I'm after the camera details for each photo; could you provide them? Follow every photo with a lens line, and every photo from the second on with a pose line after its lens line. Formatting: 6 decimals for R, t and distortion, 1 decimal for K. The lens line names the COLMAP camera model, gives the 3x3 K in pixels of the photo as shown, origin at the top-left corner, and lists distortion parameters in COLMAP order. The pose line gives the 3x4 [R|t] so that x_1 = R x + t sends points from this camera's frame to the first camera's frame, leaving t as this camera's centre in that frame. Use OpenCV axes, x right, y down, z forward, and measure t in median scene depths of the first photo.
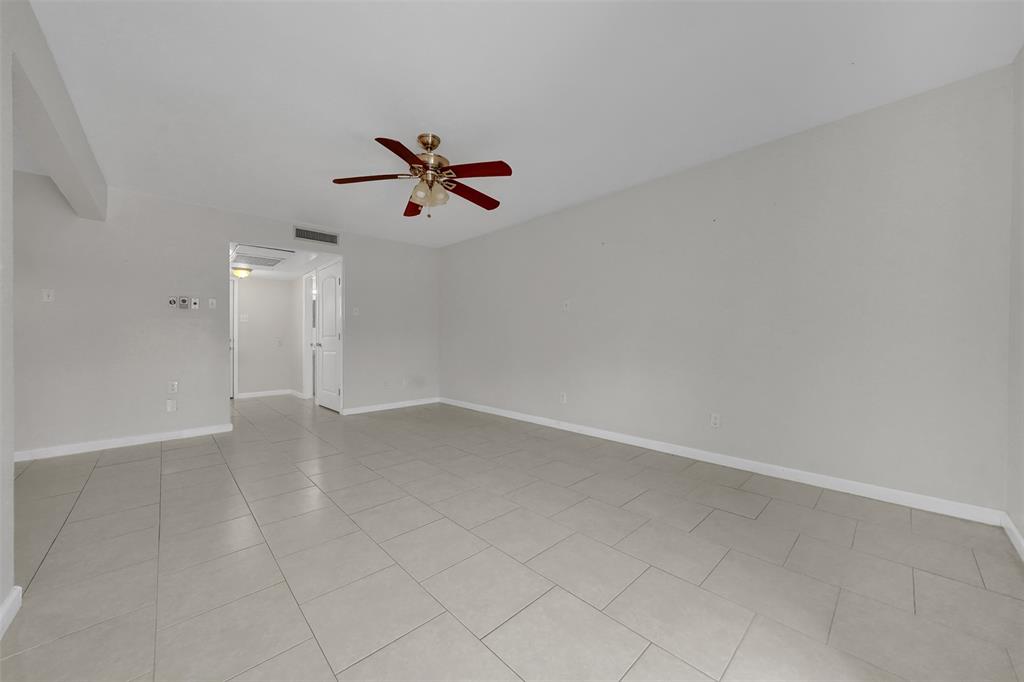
lens RADIAL K [[370.4, 0, 512.0], [0, 370.4, 341.0], [0, 0, 1]] dist [-0.000329, -0.000018]
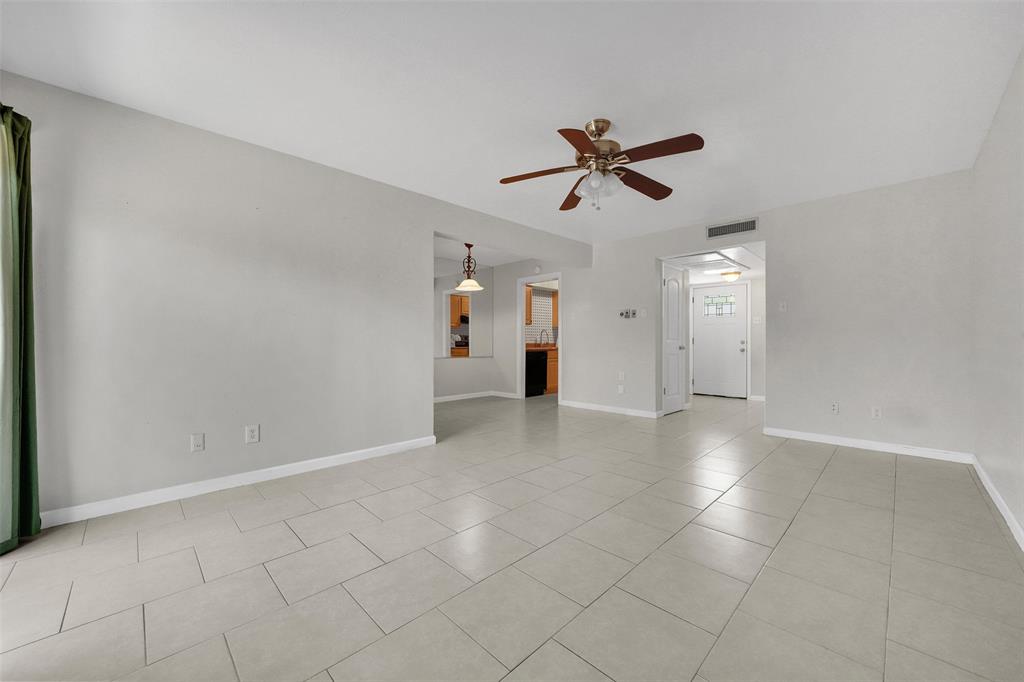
lens RADIAL K [[391.3, 0, 512.0], [0, 391.3, 341.0], [0, 0, 1]] dist [0.000033, -0.000003]
pose [[0.033043, 0.003766, -0.999447, 0.521391], [-0.007368, 0.999967, 0.003525, -0.007449], [0.999427, 0.007248, 0.033070, 0.532221]]
